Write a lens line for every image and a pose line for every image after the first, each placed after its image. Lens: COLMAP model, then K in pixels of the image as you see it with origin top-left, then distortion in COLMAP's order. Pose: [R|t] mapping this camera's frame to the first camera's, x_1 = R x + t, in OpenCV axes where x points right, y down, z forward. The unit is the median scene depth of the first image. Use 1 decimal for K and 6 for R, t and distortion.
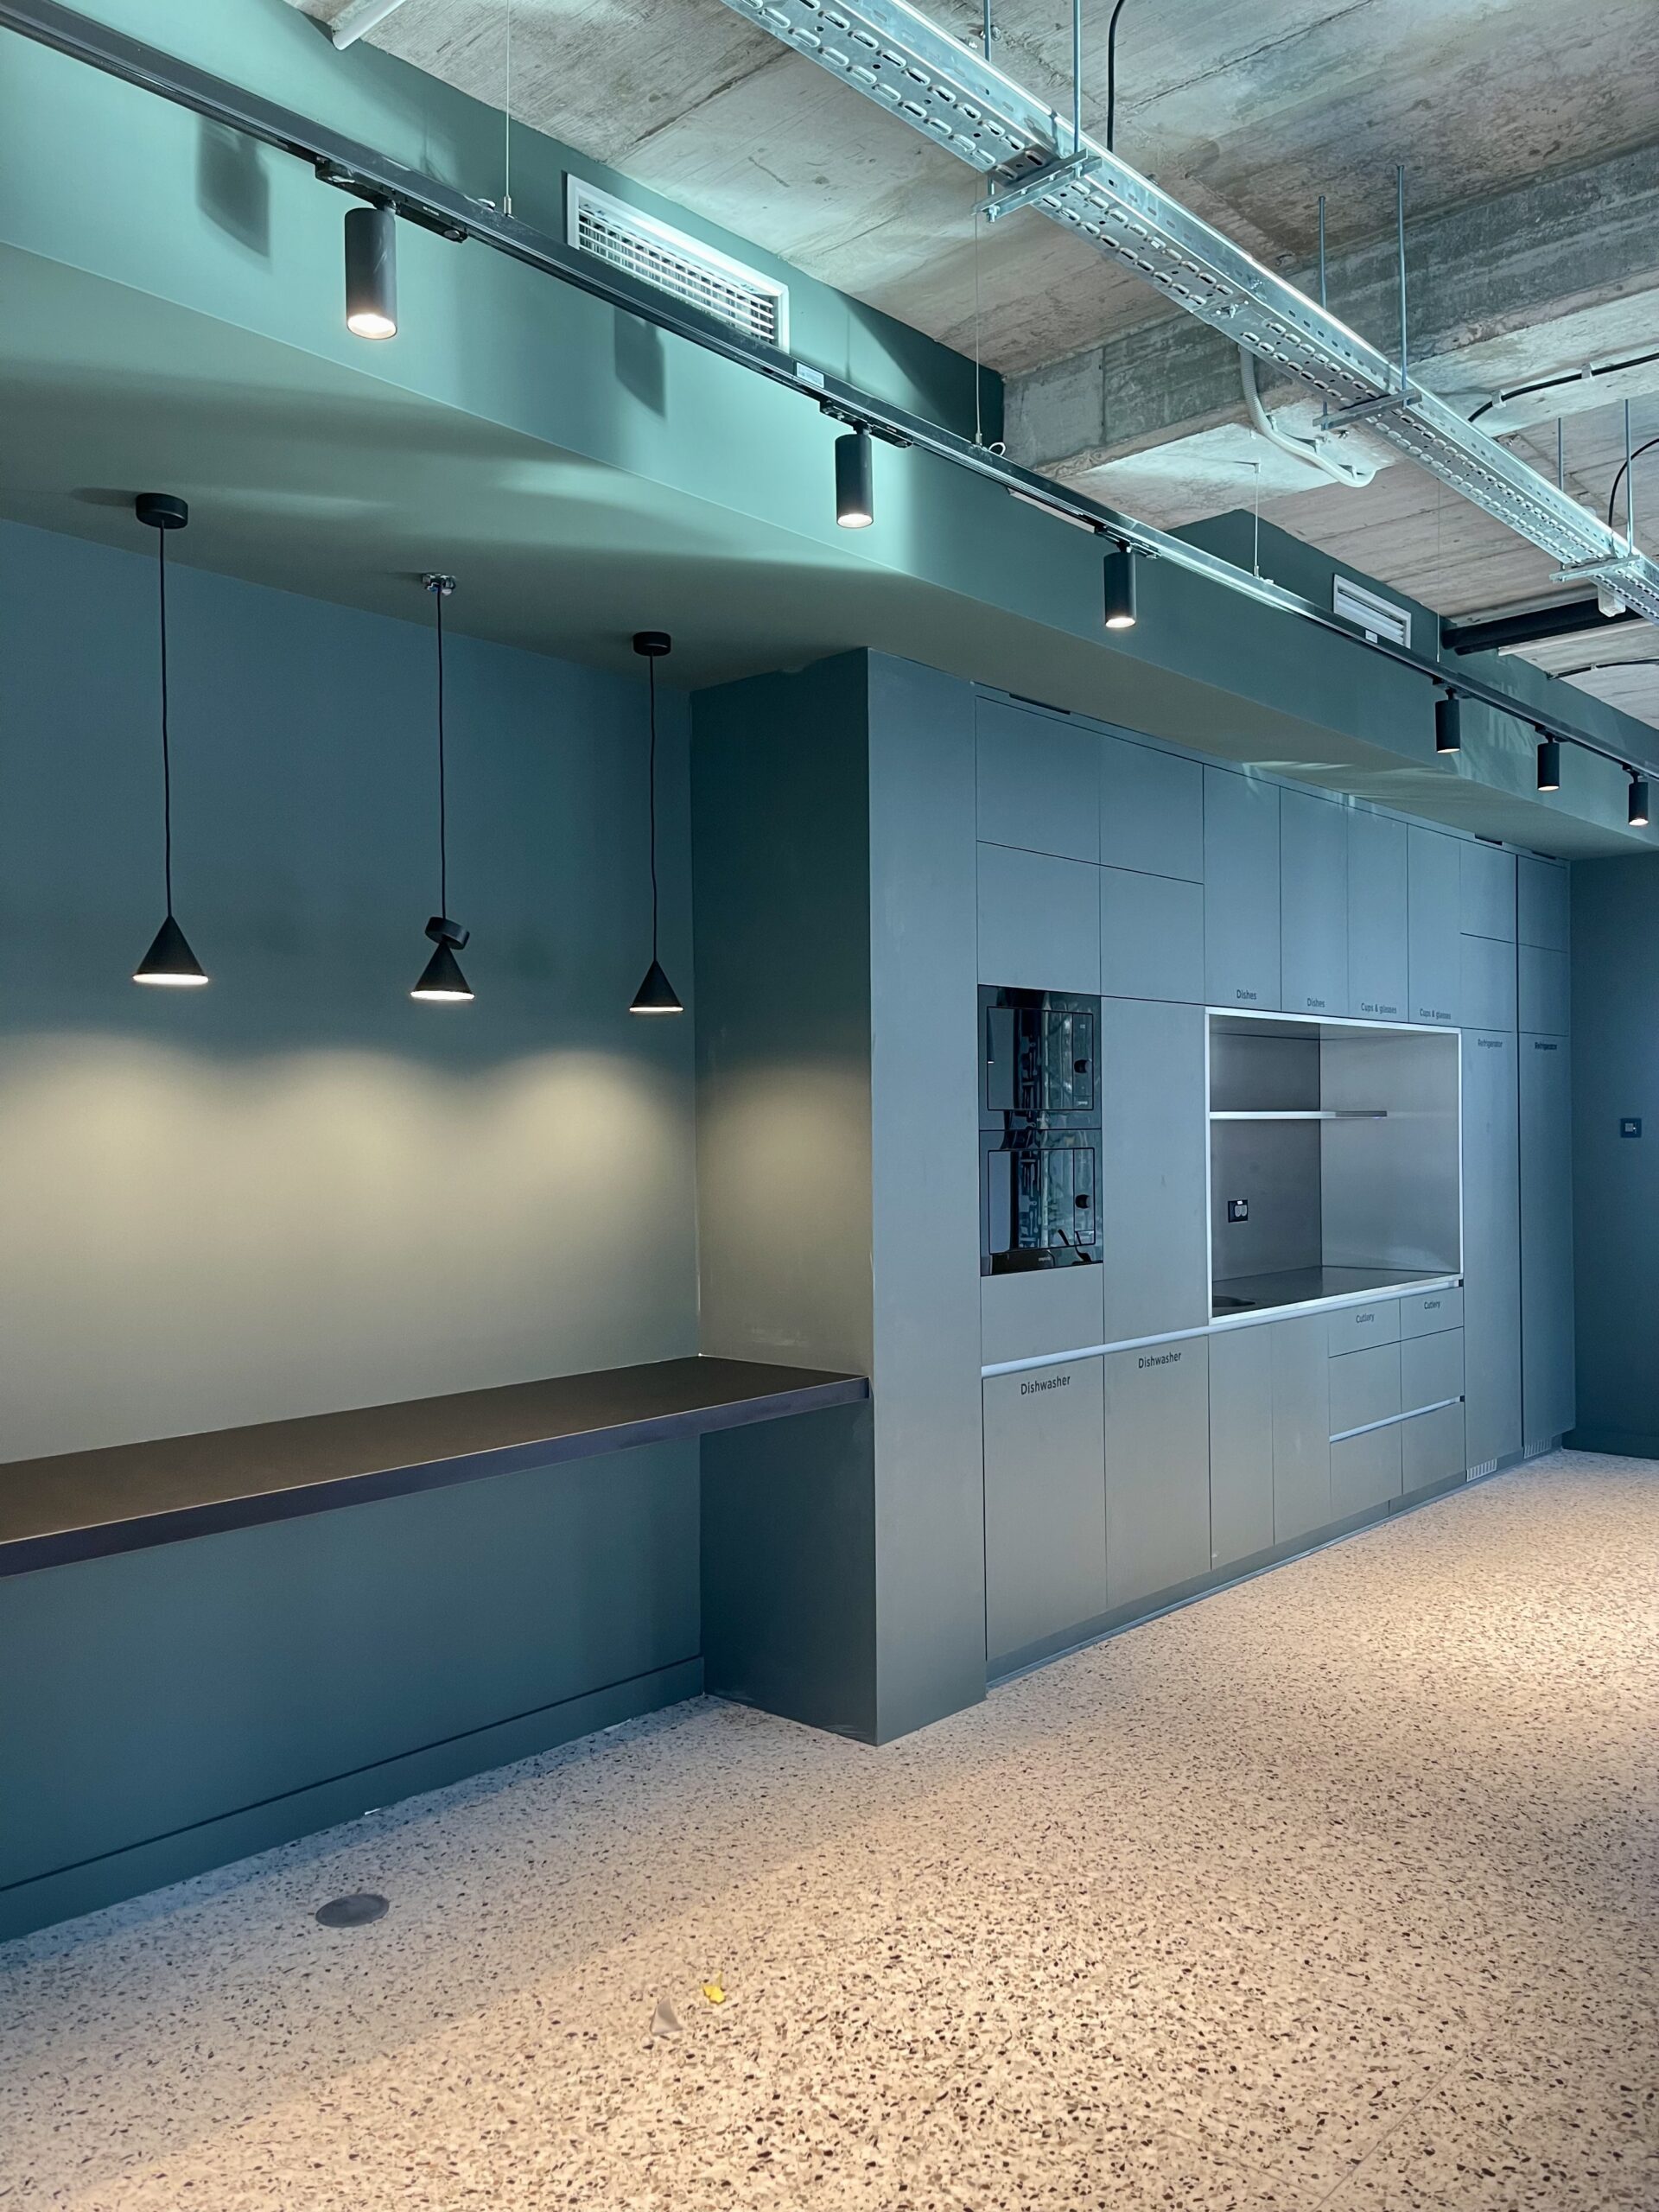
lens RADIAL K [[1686.6, 0, 823.9], [0, 1686.6, 1105.3], [0, 0, 1]] dist [0.052237, -0.085531]
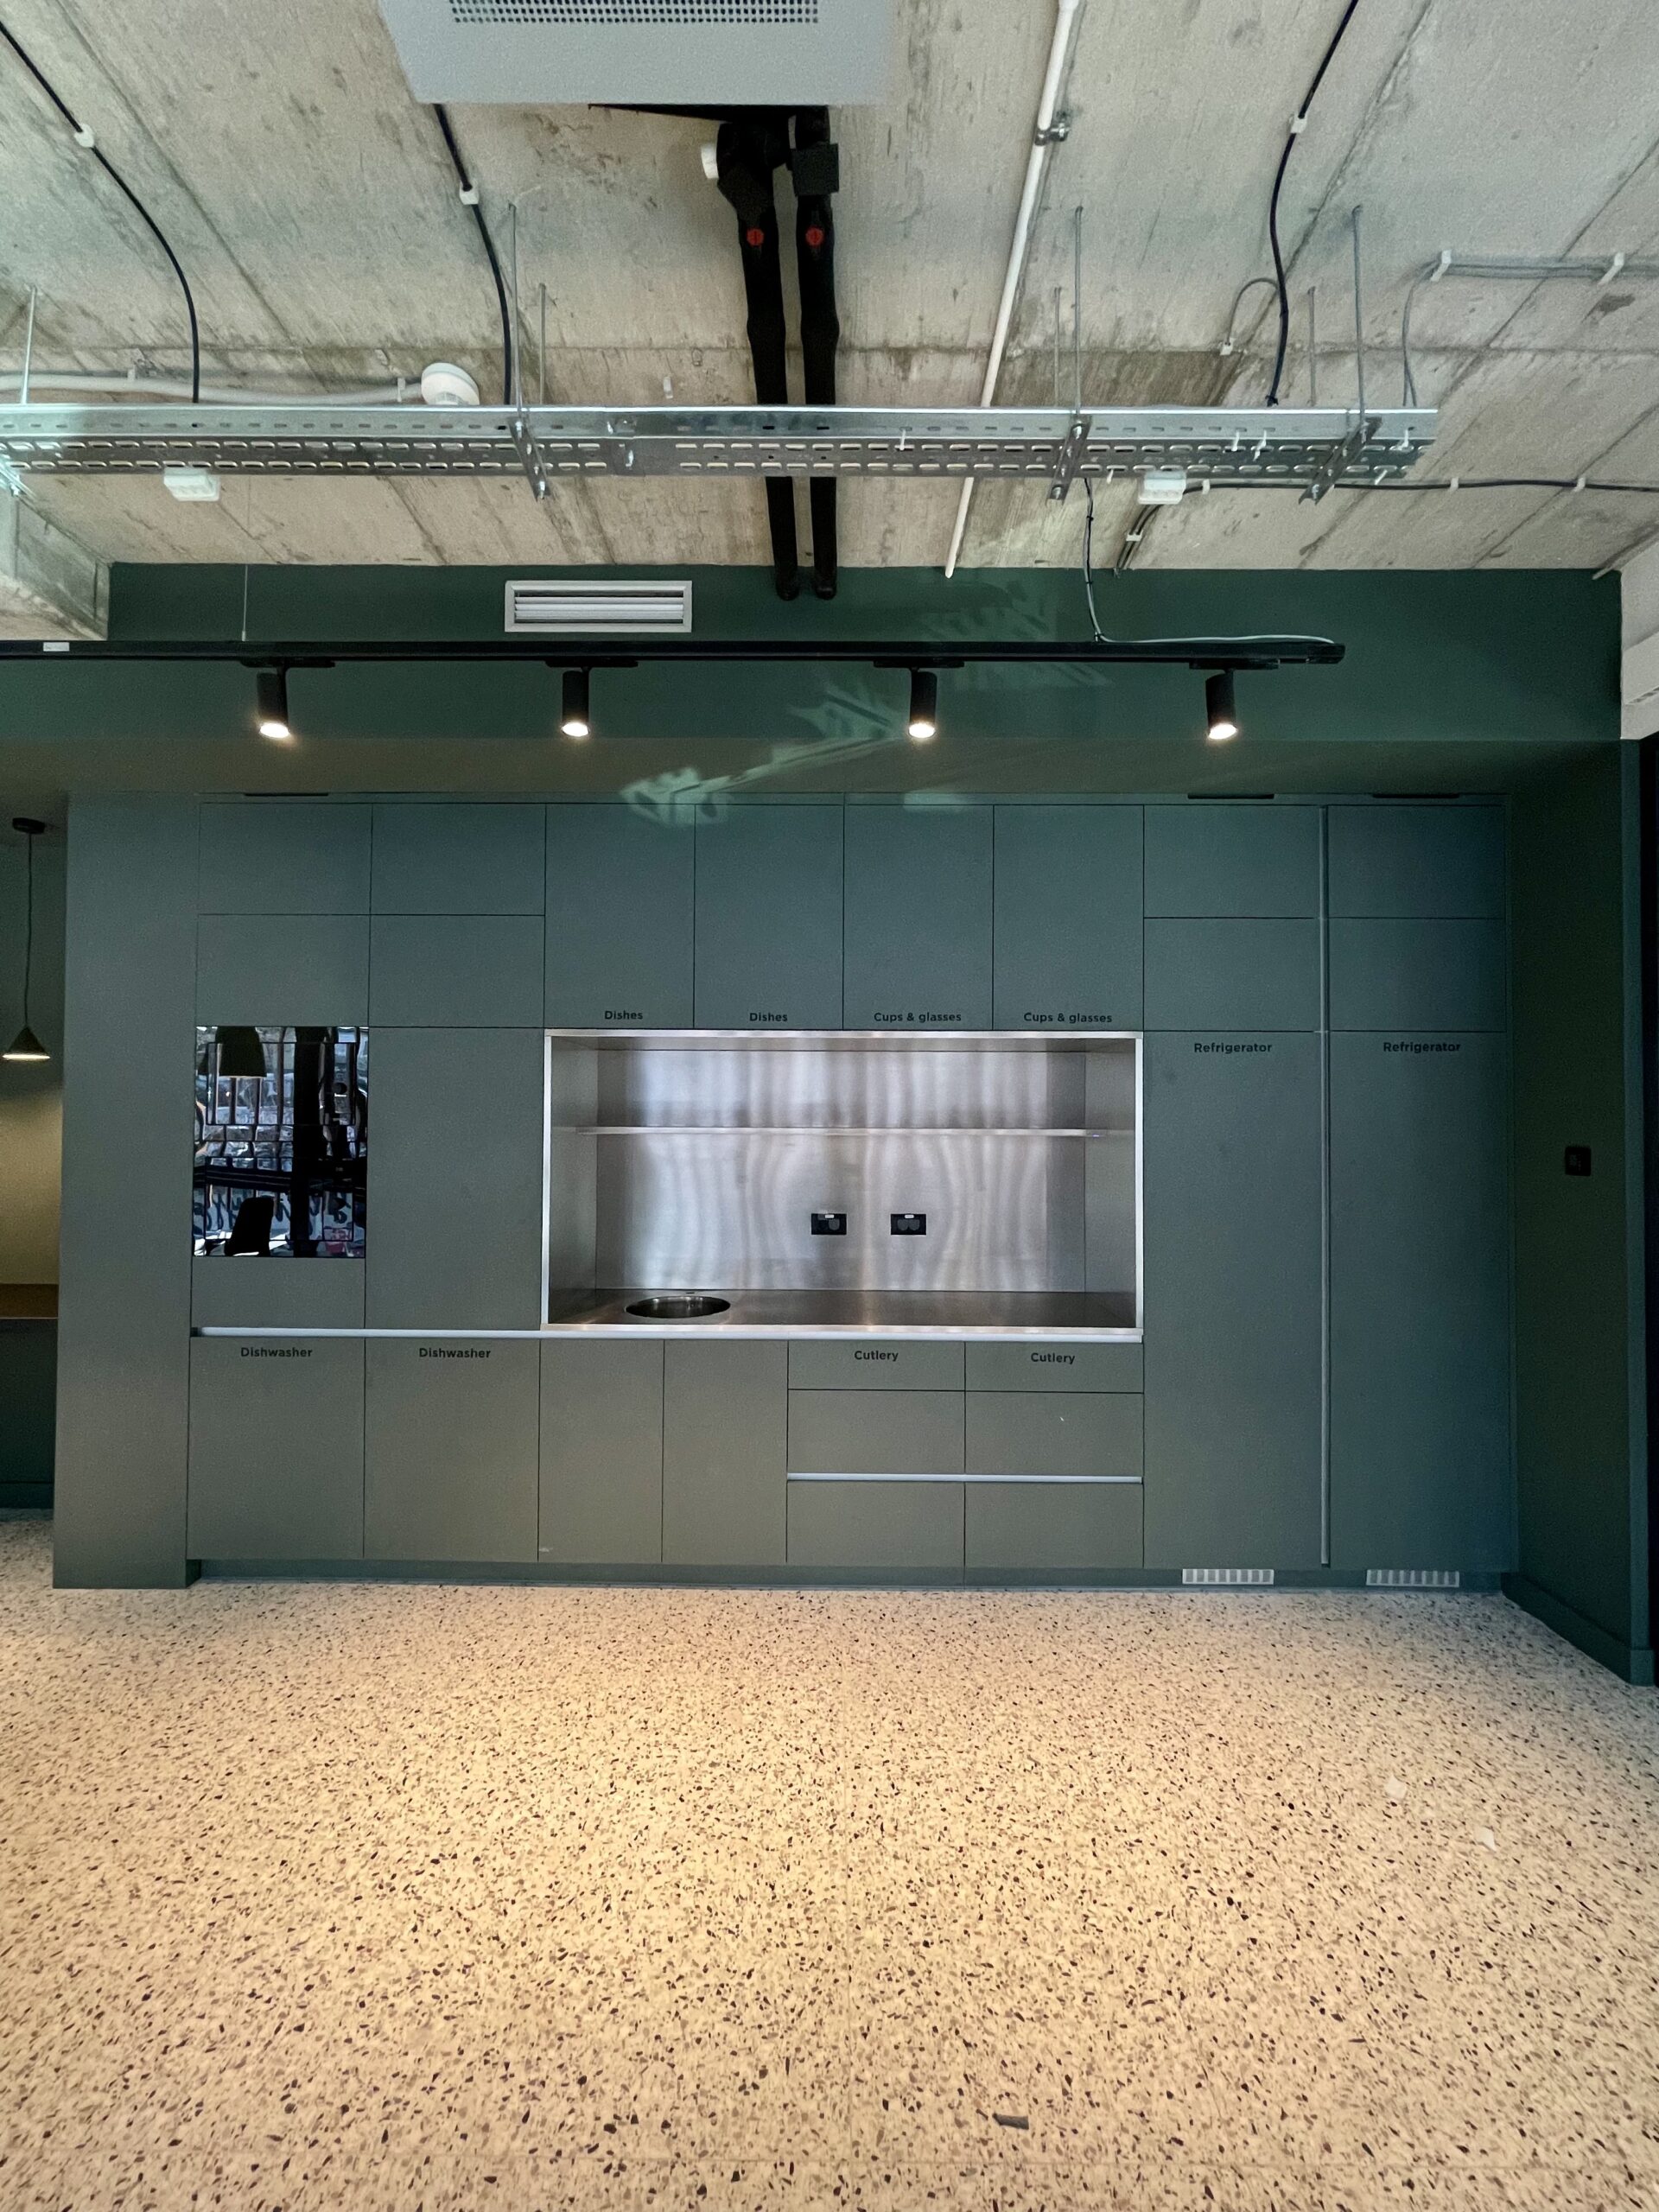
lens RADIAL K [[888.5, 0, 836.6], [0, 888.5, 1096.5], [0, 0, 1]] dist [-0.007518, 0.000590]
pose [[0.671040, -0.009280, -0.741363, 0.826048], [-0.003348, 0.999874, -0.015546, -0.008771], [0.741414, 0.012914, 0.670924, 0.824837]]
